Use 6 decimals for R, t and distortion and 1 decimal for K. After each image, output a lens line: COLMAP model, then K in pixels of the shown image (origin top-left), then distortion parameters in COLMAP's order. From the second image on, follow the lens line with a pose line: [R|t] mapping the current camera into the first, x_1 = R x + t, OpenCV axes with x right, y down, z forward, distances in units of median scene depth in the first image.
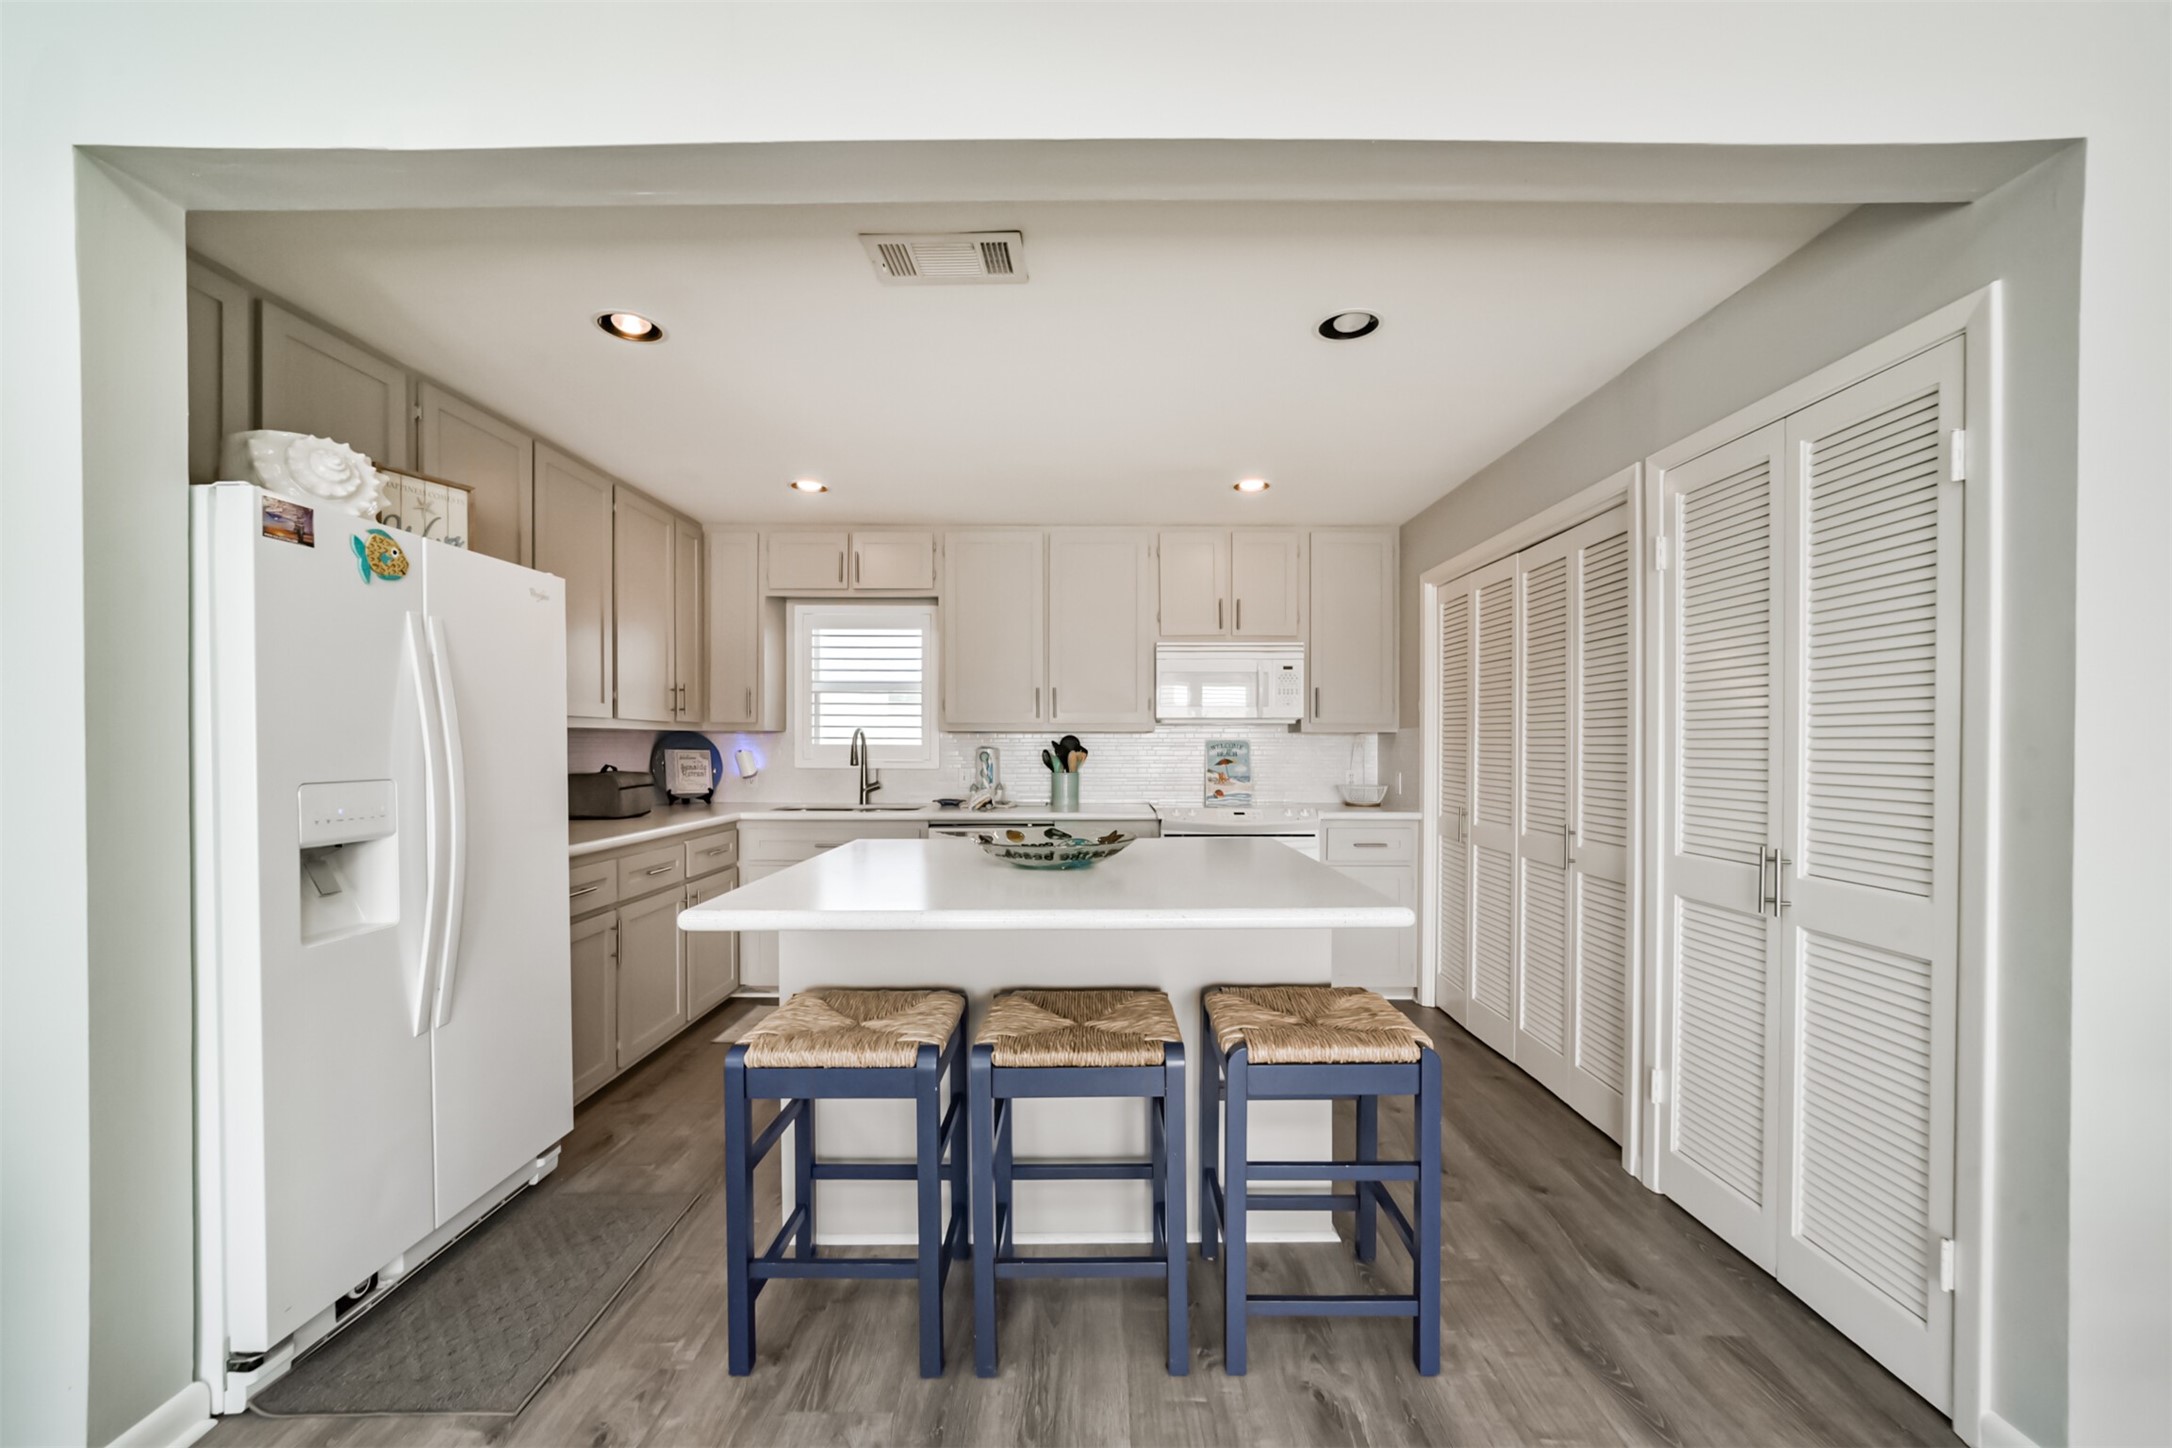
lens RADIAL K [[845.6, 0, 1089.0], [0, 845.6, 747.1], [0, 0, 1]] dist [-0.022499, 0.009710]
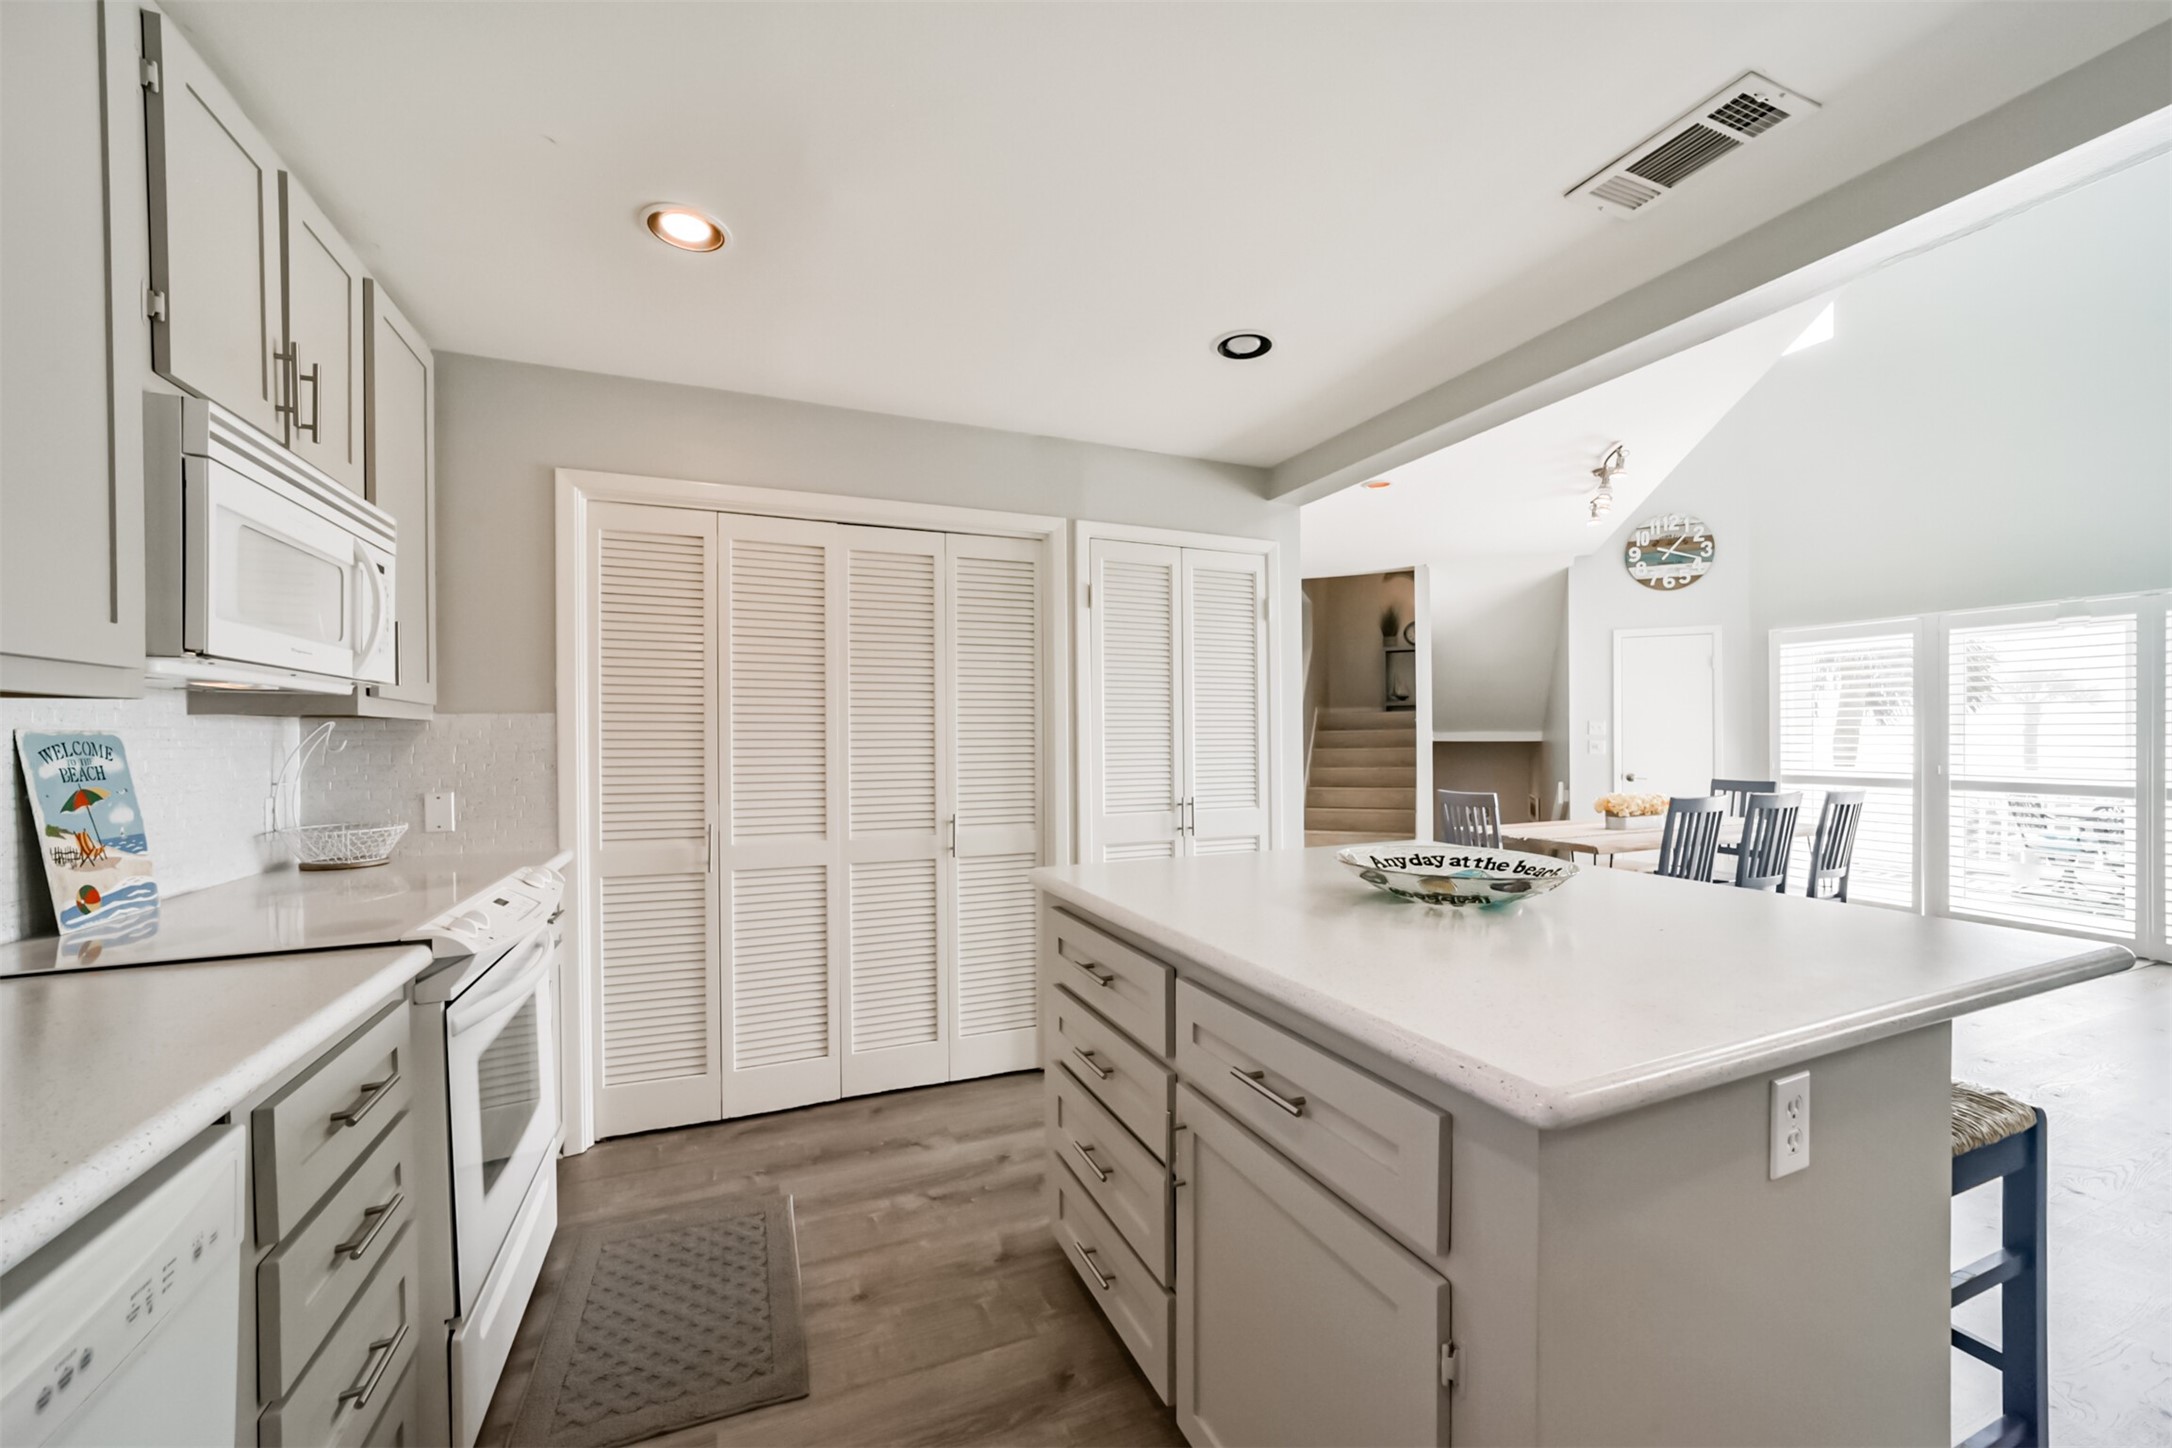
lens RADIAL K [[845.6, 0, 1089.0], [0, 845.6, 747.1], [0, 0, 1]] dist [-0.022499, 0.009710]
pose [[-0.391391, -0.009114, 0.920179, -0.305193], [0.008937, 0.999866, 0.013705, -0.003552], [-0.920181, 0.013587, -0.391257, 0.815388]]
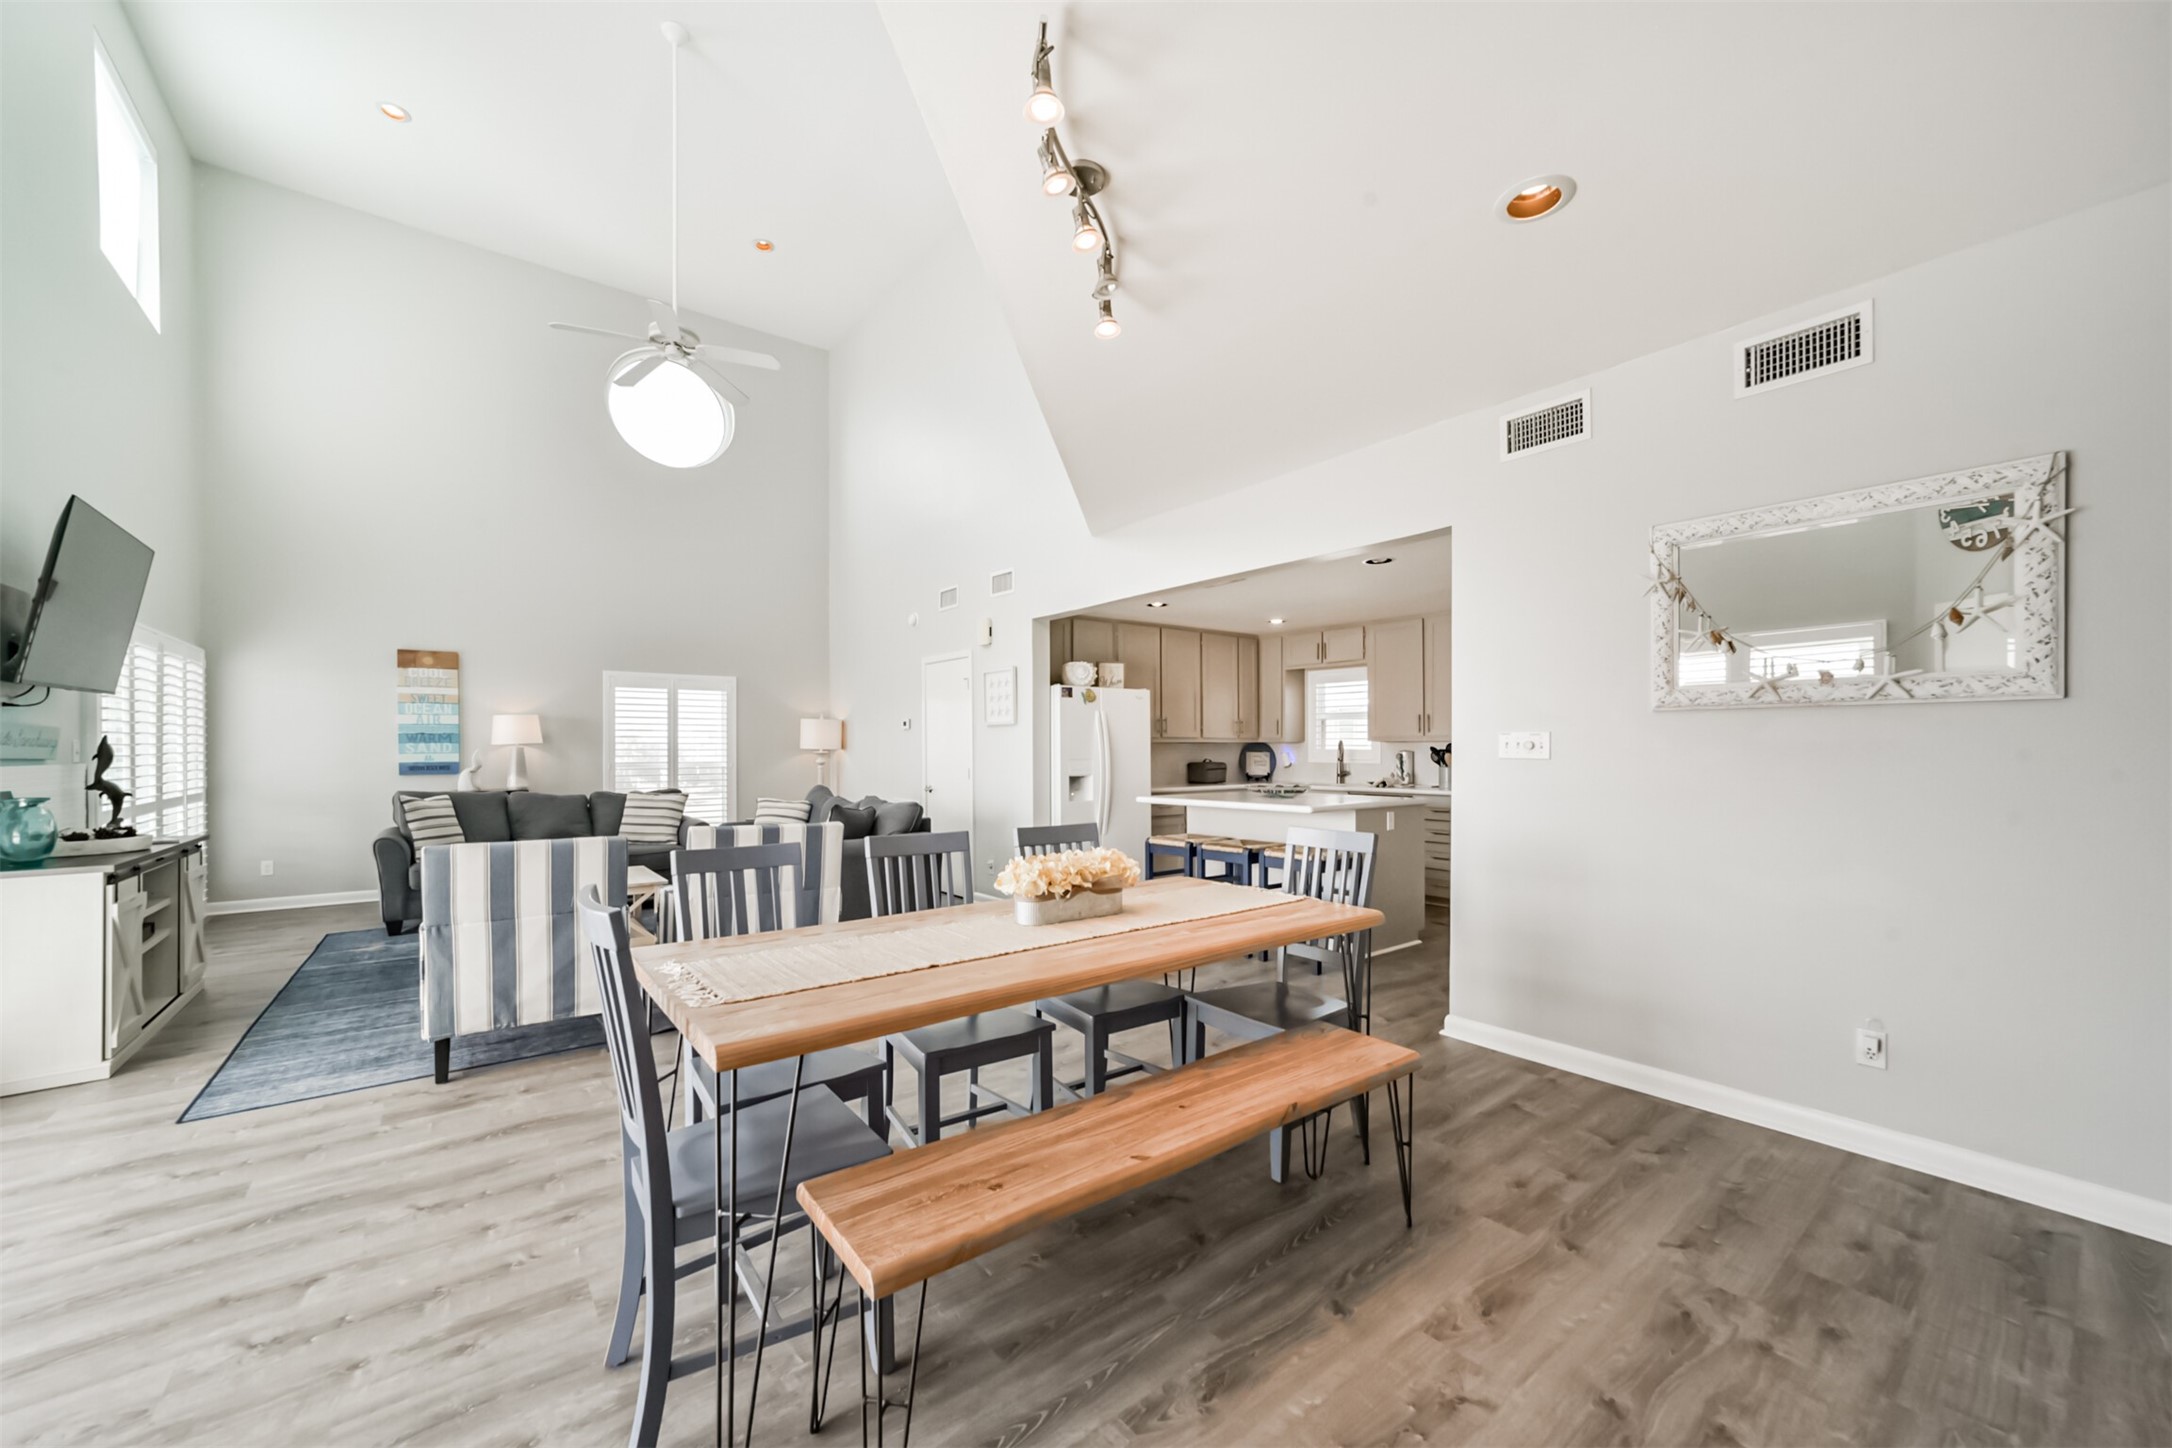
lens RADIAL K [[828.5, 0, 1086.9], [0, 828.5, 750.8], [0, 0, 1]] dist [-0.016134, 0.008593]
pose [[0.622173, 0.000332, -0.782880, 0.783409], [-0.001380, 0.999999, -0.000673, 0.001861], [0.782878, 0.001499, 0.622173, -0.492150]]
